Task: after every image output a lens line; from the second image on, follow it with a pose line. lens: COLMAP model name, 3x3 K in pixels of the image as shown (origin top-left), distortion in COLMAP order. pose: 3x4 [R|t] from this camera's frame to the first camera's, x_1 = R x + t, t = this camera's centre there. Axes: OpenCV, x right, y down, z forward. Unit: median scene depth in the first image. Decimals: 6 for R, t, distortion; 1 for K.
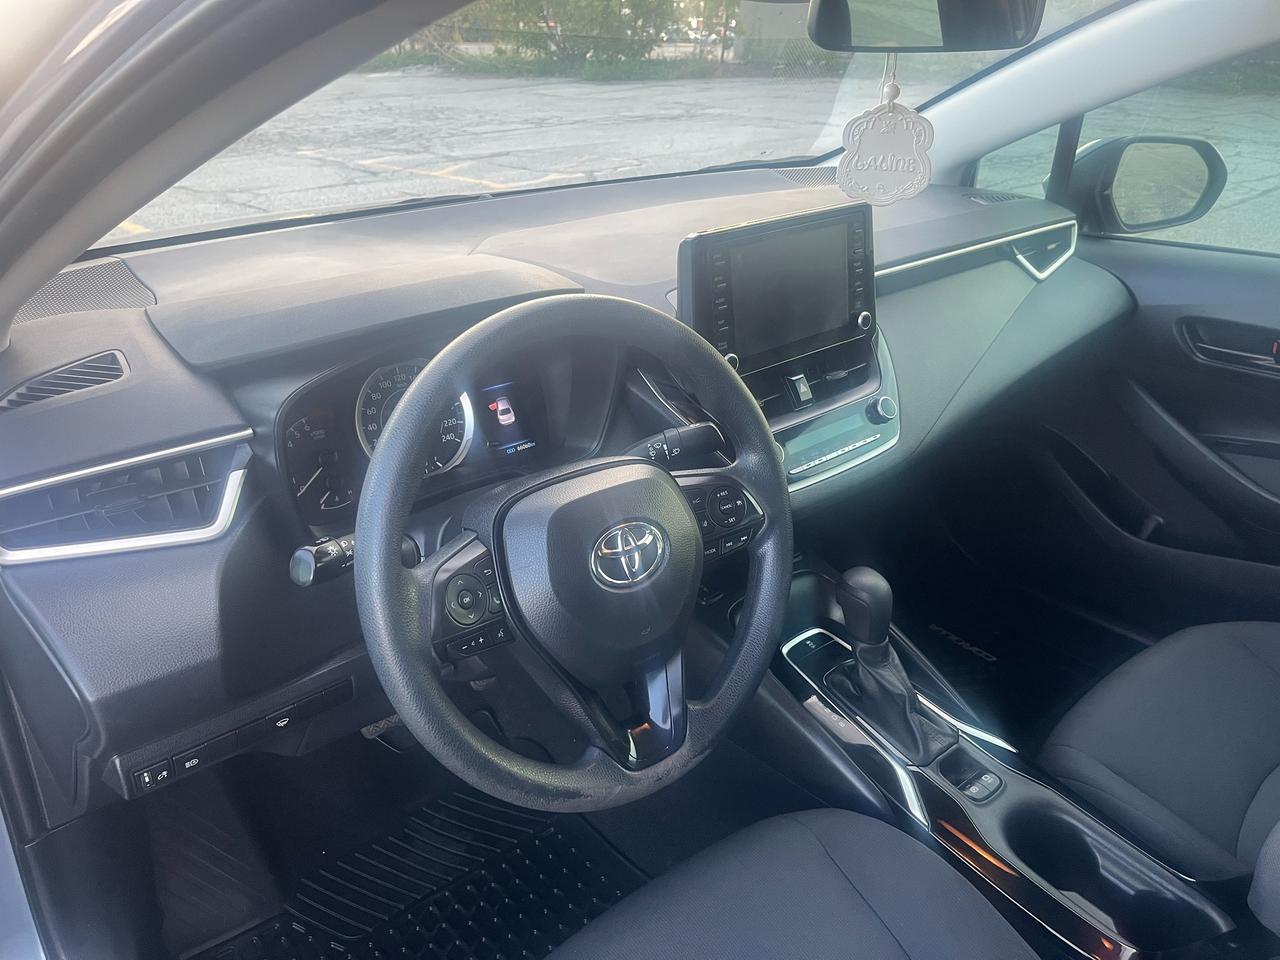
lens RADIAL K [[978.9, 0, 605.4], [0, 978.9, 481.4], [0, 0, 1]] dist [0.058635, -0.085435]
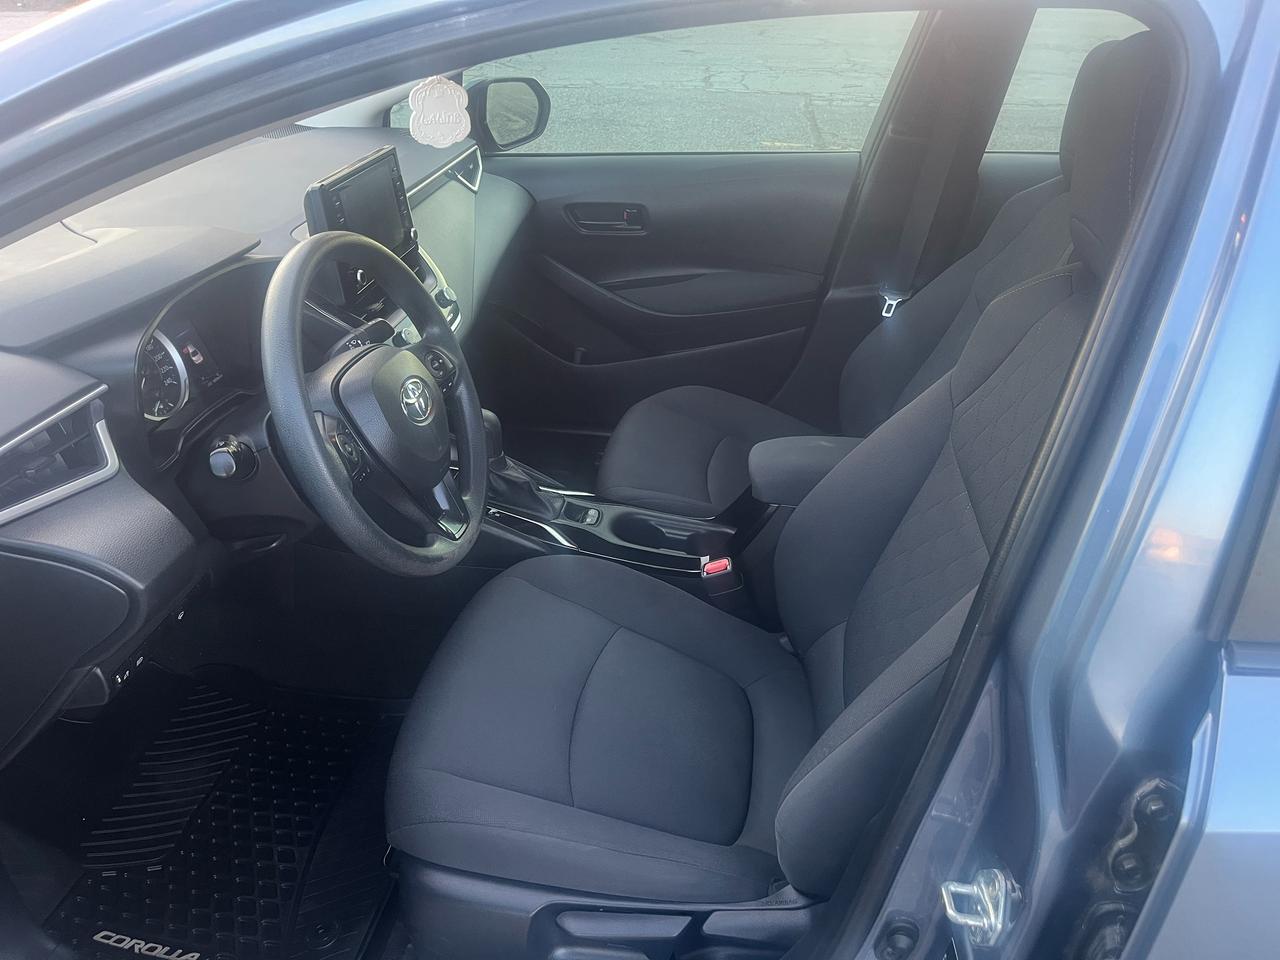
lens RADIAL K [[978.9, 0, 605.4], [0, 978.9, 481.4], [0, 0, 1]] dist [0.058635, -0.085435]
pose [[0.761151, -0.301454, 0.574260, -0.380598], [0.266375, 0.952595, 0.146993, 0.028095], [-0.591349, 0.041085, 0.805369, -0.212318]]
